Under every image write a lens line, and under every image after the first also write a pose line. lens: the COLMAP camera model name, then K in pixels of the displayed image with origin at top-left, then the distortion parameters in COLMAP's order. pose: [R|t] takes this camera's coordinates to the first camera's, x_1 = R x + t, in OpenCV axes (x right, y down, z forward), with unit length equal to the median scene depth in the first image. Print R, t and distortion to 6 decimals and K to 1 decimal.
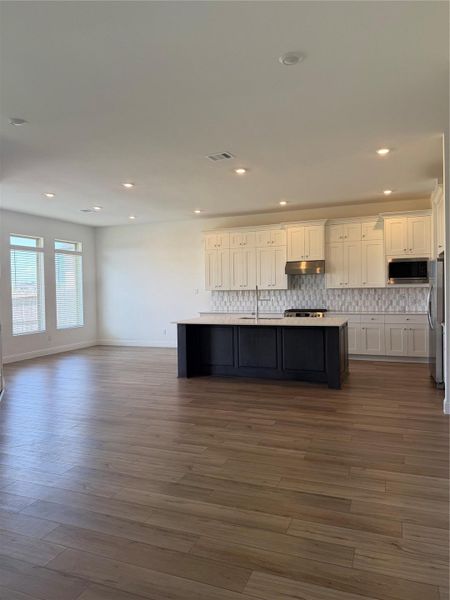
lens RADIAL K [[414.3, 0, 216.0], [0, 414.3, 295.7], [0, 0, 1]] dist [0.040094, -0.053246]
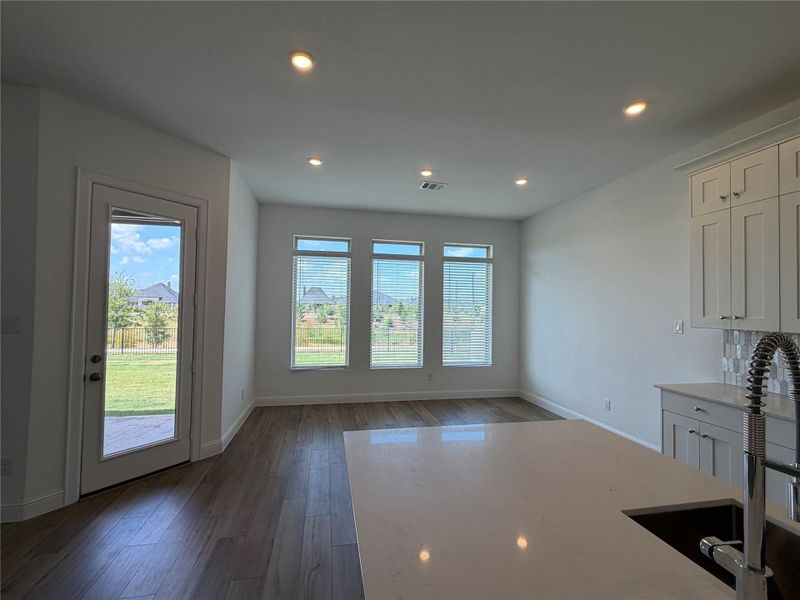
lens RADIAL K [[358.2, 0, 400.0], [0, 358.2, 299.5], [0, 0, 1]] dist [0.010885, -0.000723]
pose [[0.556253, 0.006086, -0.830991, 0.107355], [-0.041744, 0.998915, -0.020627, -0.022581], [0.829964, 0.046162, 0.555904, 0.681678]]
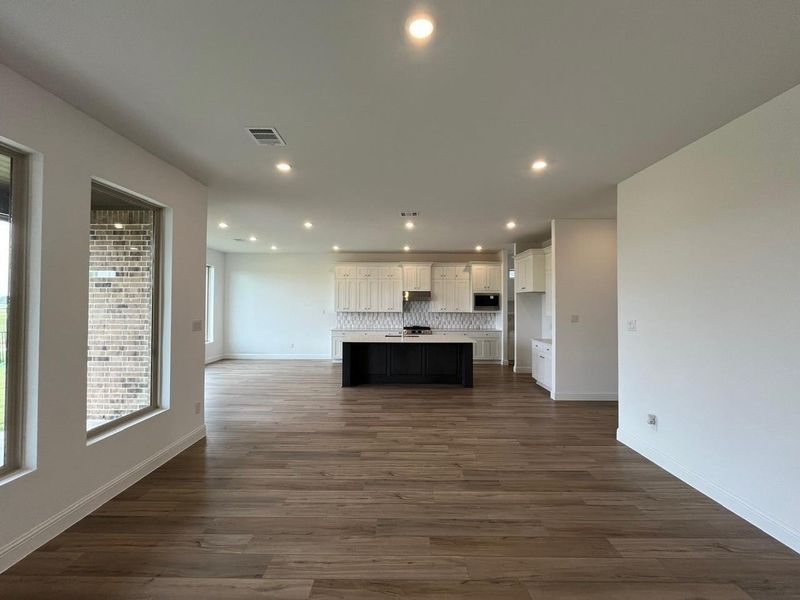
lens RADIAL K [[318.4, 0, 393.9], [0, 318.4, 300.9], [0, 0, 1]] dist [-0.001953, 0.001810]
pose [[0.930235, 0.025801, 0.366057, -0.236859], [-0.015209, 0.999379, -0.031792, -0.019710], [-0.366650, 0.024006, 0.930049, 0.063426]]
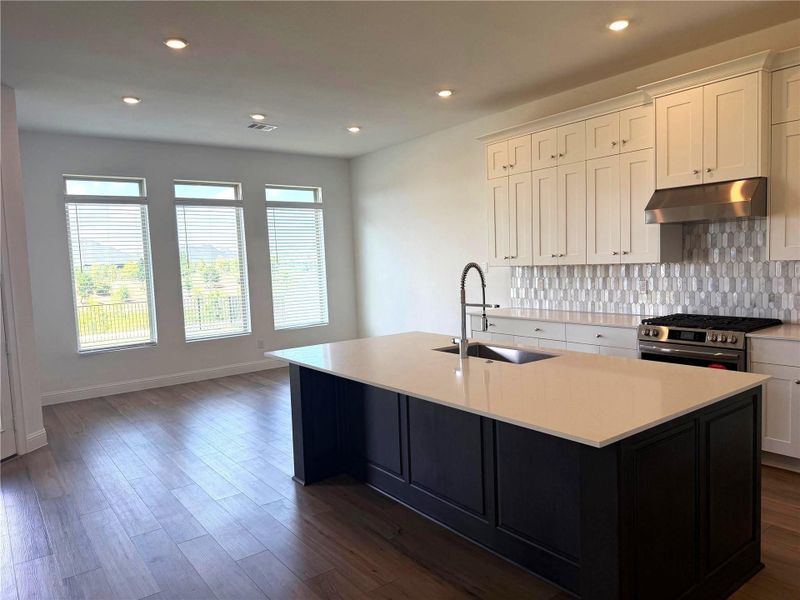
lens RADIAL K [[552.4, 0, 408.6], [0, 552.4, 306.0], [0, 0, 1]] dist [0.040094, -0.053246]
pose [[0.863934, 0.026230, -0.502921, 0.240295], [0.014810, 0.996887, 0.077435, -0.020223], [0.503387, -0.074347, 0.860857, 0.452531]]
